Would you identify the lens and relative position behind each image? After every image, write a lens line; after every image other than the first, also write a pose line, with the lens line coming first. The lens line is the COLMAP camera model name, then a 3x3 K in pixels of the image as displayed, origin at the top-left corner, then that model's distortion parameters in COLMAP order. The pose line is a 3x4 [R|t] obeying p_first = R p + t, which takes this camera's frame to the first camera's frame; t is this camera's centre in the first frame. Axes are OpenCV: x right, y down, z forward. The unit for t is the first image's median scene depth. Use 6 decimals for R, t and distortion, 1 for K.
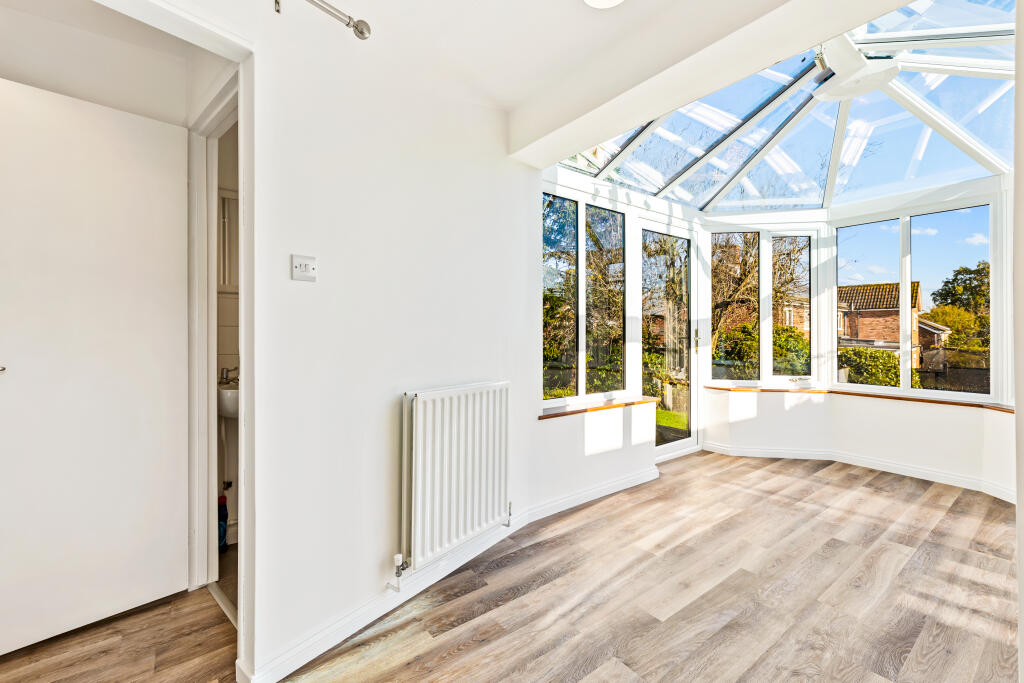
lens RADIAL K [[429.7, 0, 510.5], [0, 429.7, 335.0], [0, 0, 1]] dist [-0.006767, -0.000460]
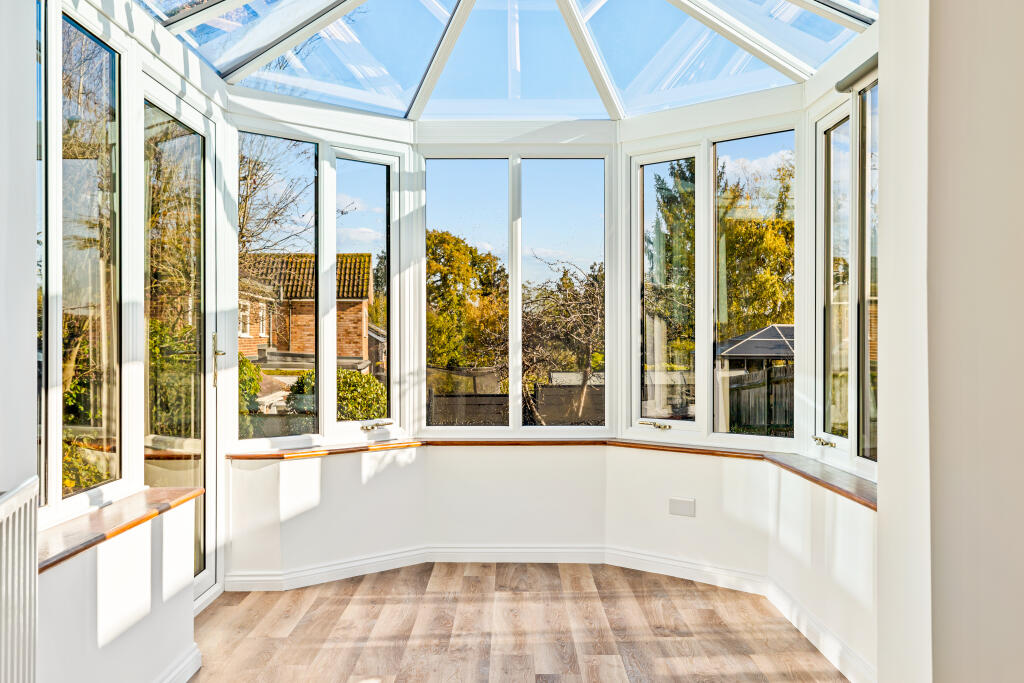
lens RADIAL K [[999.1, 0, 515.6], [0, 999.1, 346.6], [0, 0, 1]] dist [-0.012604, 0.000000]
pose [[0.591455, -0.008078, 0.806298, -0.326222], [0.009042, 0.999953, 0.003385, 0.000068], [-0.806288, 0.005288, 0.591500, 0.139445]]
